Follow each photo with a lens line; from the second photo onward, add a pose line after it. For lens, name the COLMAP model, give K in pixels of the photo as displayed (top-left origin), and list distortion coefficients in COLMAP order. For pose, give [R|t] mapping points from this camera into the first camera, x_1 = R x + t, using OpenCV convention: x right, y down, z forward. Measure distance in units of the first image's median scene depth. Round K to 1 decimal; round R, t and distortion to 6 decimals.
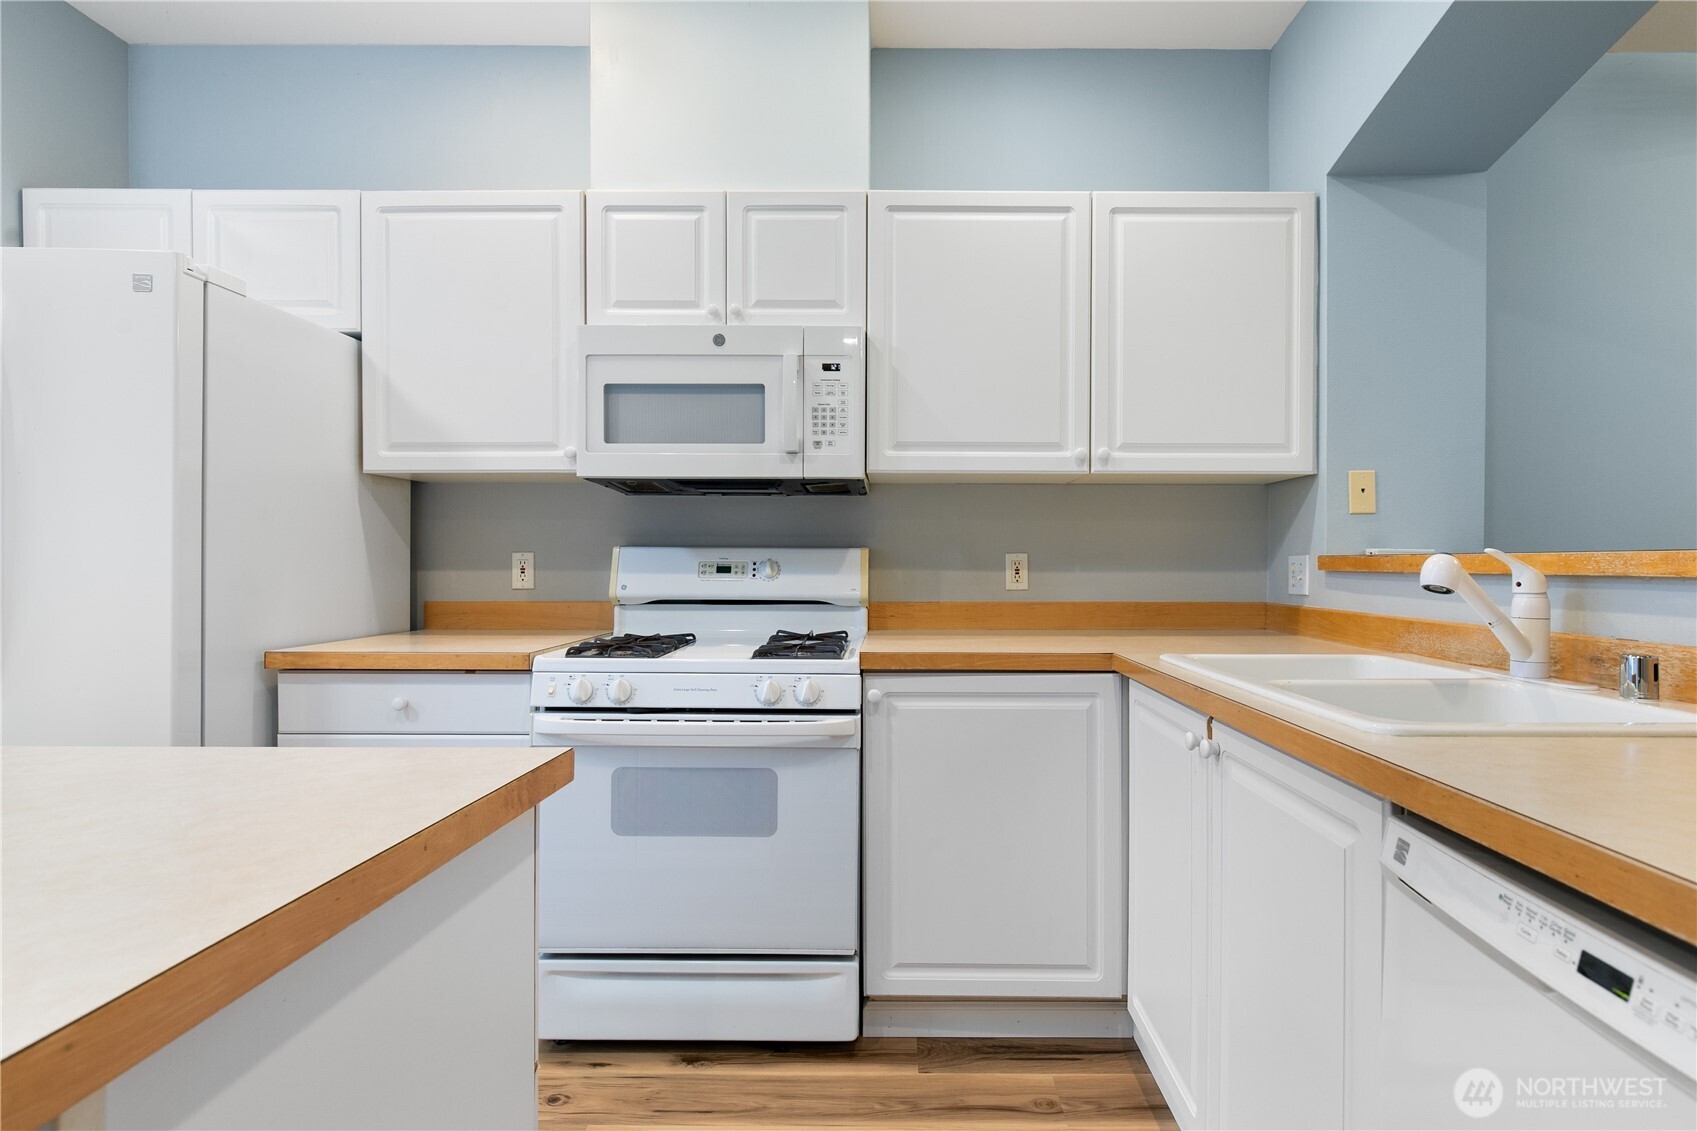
lens RADIAL K [[765.7, 0, 851.0], [0, 765.7, 574.2], [0, 0, 1]] dist [-0.000242, 0.000442]
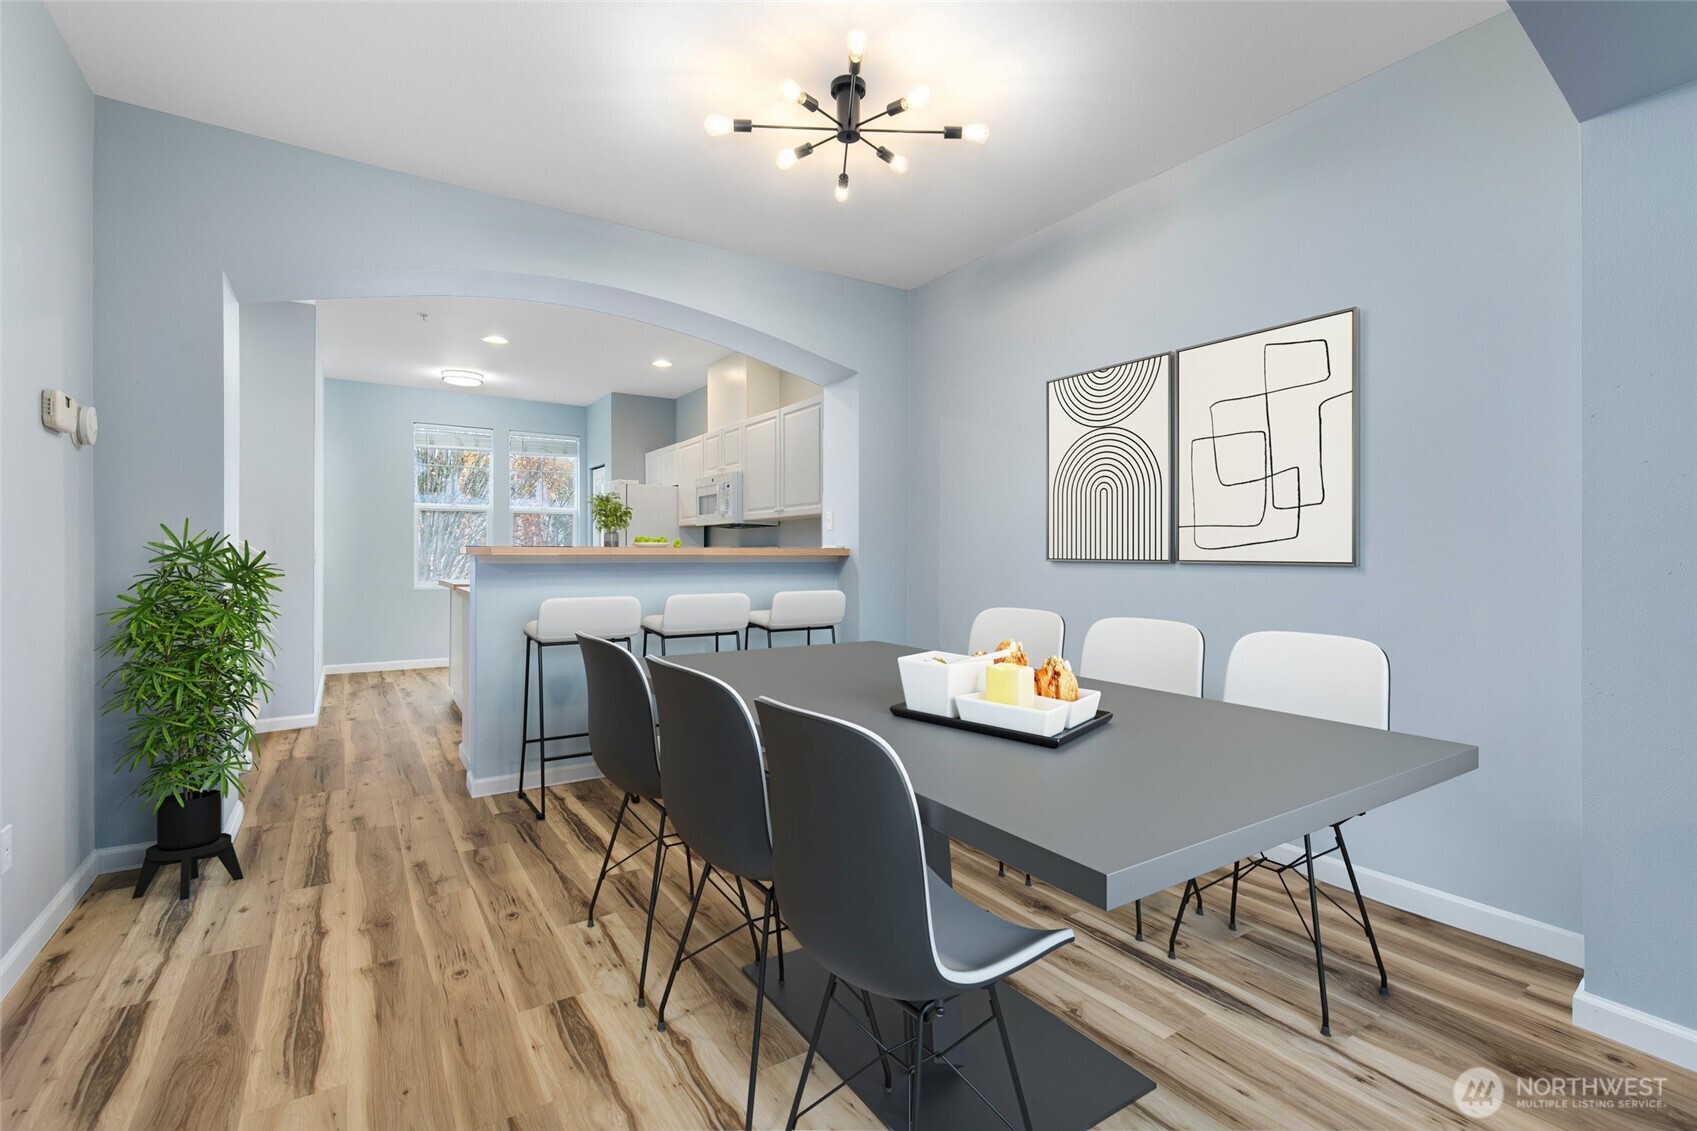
lens RADIAL K [[765.7, 0, 850.6], [0, 765.7, 566.4], [0, 0, 1]] dist [-0.000242, 0.000442]
pose [[0.551677, -0.003532, -0.834051, 0.689107], [-0.011026, 0.999873, -0.011527, 0.024540], [0.833985, 0.015556, 0.551568, -0.090072]]
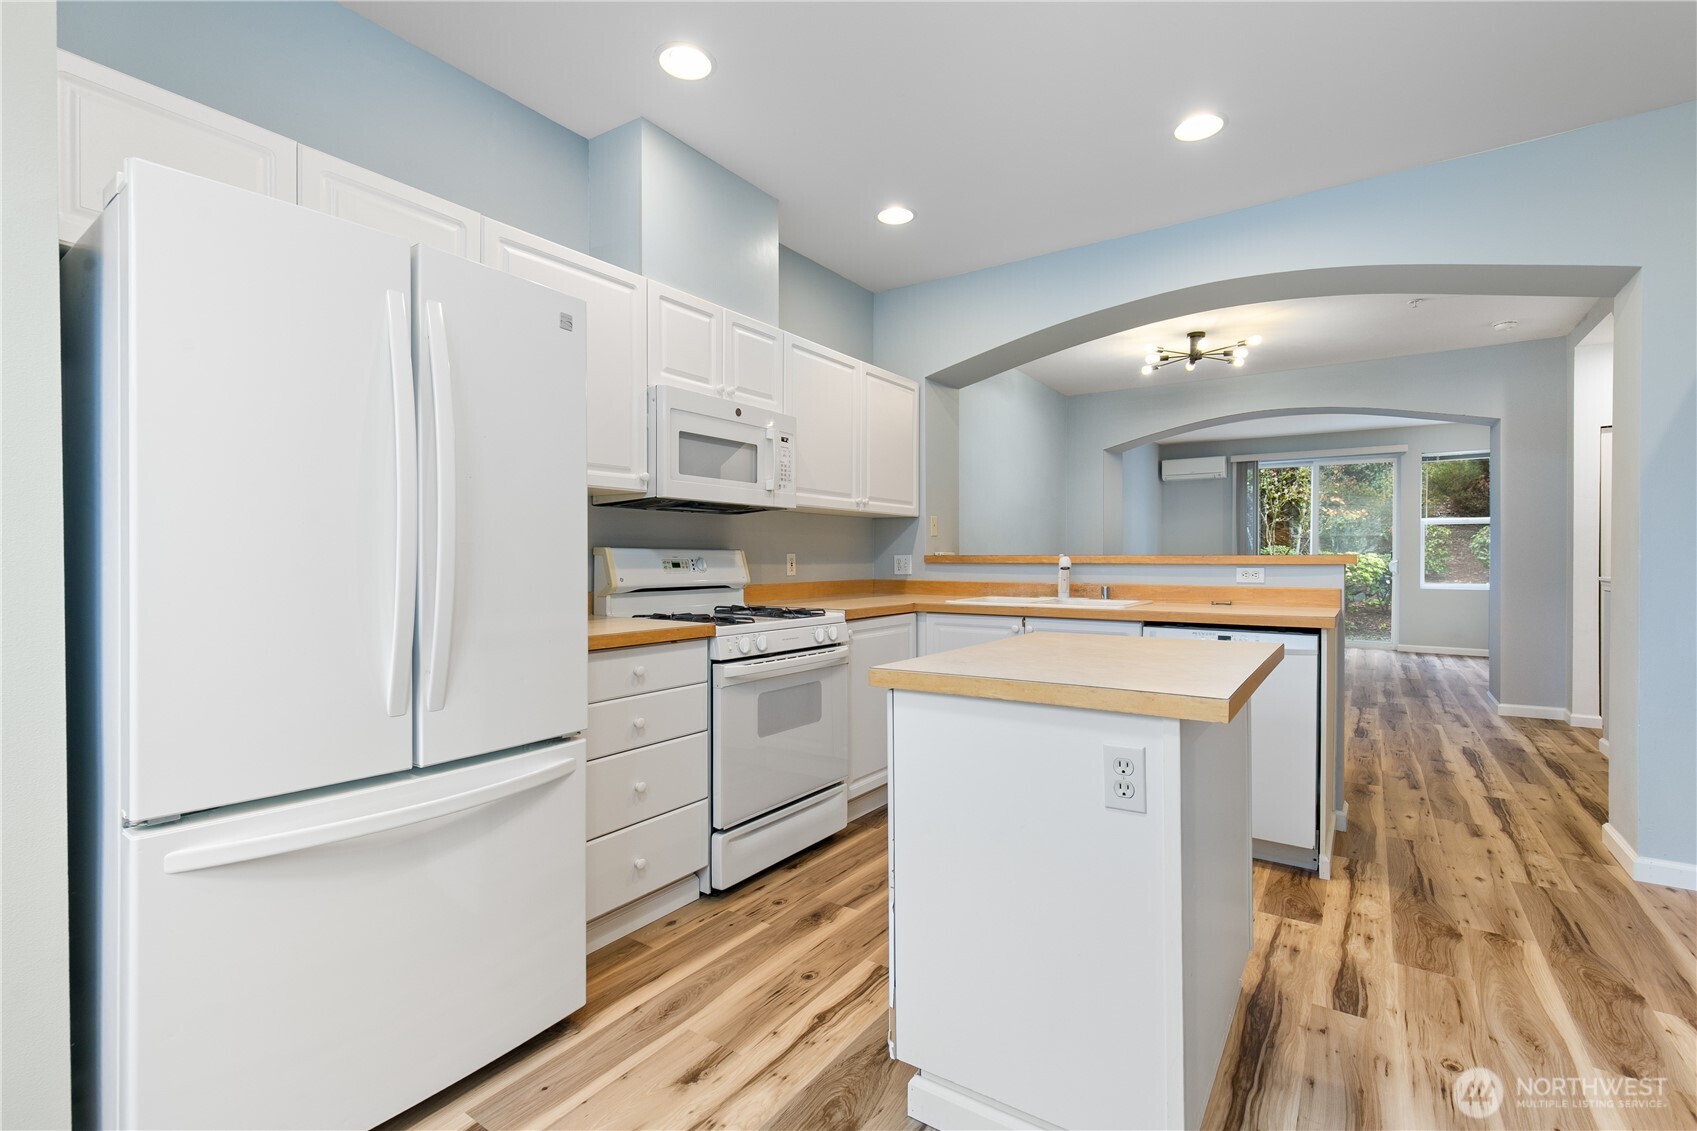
lens RADIAL K [[765.7, 0, 799.0], [0, 765.7, 555.6], [0, 0, 1]] dist [-0.000242, 0.000442]
pose [[0.594055, -0.000342, 0.804425, -1.270362], [0.012595, 0.999881, -0.008876, -0.009094], [-0.804326, 0.015405, 0.593988, 0.013123]]
